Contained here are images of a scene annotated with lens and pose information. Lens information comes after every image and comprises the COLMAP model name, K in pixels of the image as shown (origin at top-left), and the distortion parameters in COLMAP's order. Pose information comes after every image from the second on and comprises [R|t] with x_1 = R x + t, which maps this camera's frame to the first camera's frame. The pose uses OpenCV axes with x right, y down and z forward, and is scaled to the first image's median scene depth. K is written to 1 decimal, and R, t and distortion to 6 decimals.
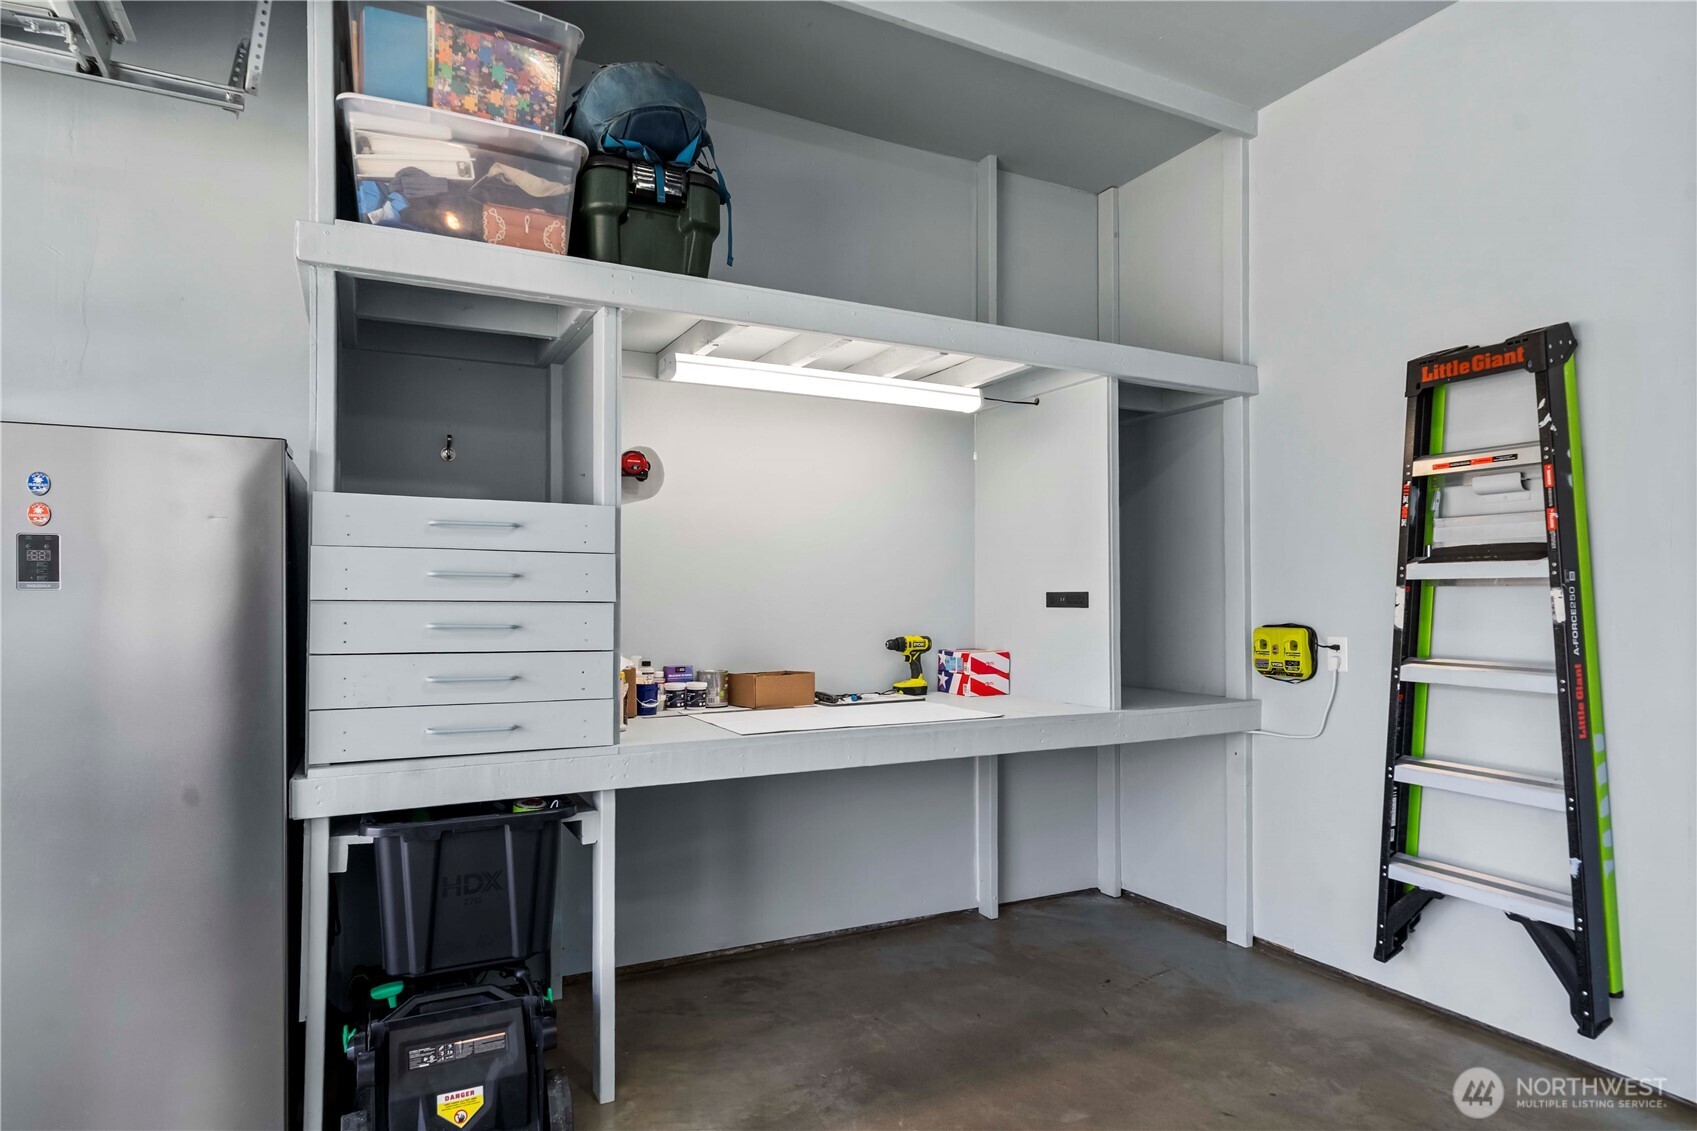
lens RADIAL K [[910.7, 0, 840.4], [0, 910.7, 600.9], [0, 0, 1]] dist [0.001033, -0.000216]
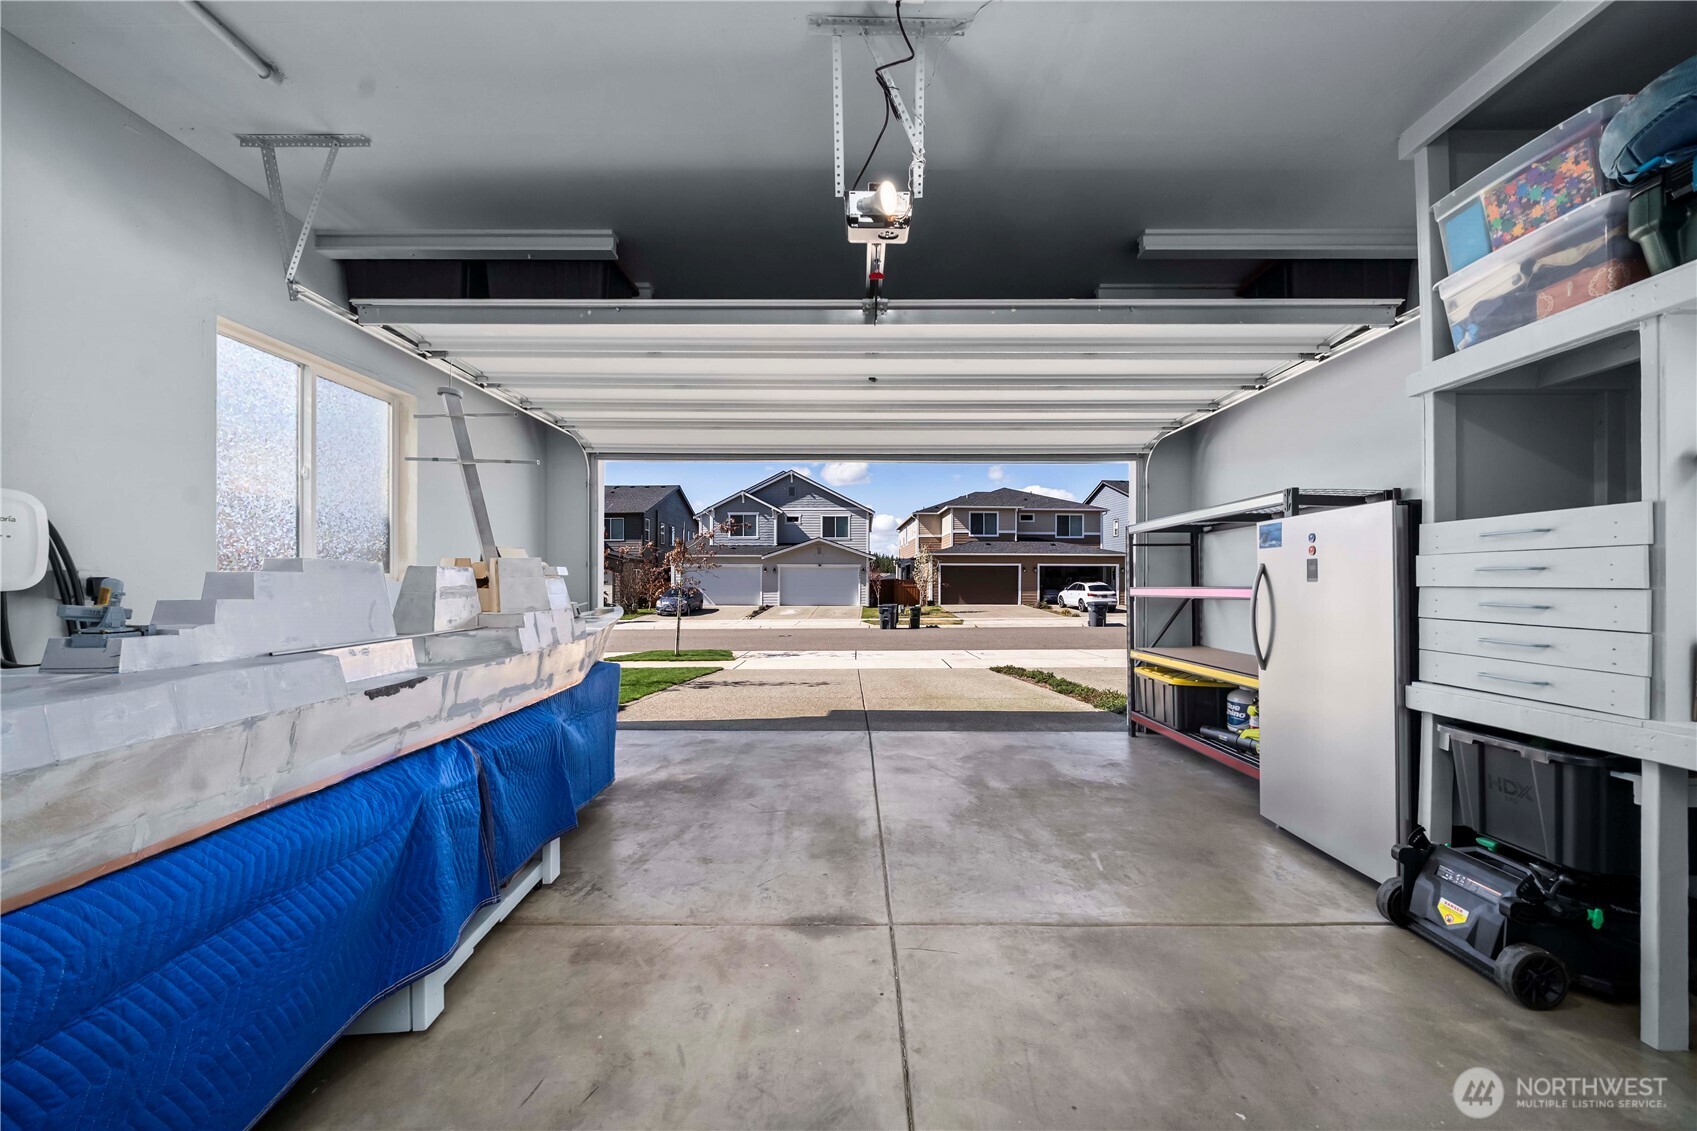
lens RADIAL K [[589.5, 0, 848.5], [0, 589.5, 565.5], [0, 0, 1]] dist [0.001251, 0.000086]
pose [[-0.447743, -0.028551, -0.893706, 0.874118], [0.003446, 0.999428, -0.033655, -0.006163], [0.894155, -0.018148, -0.447389, 0.493534]]
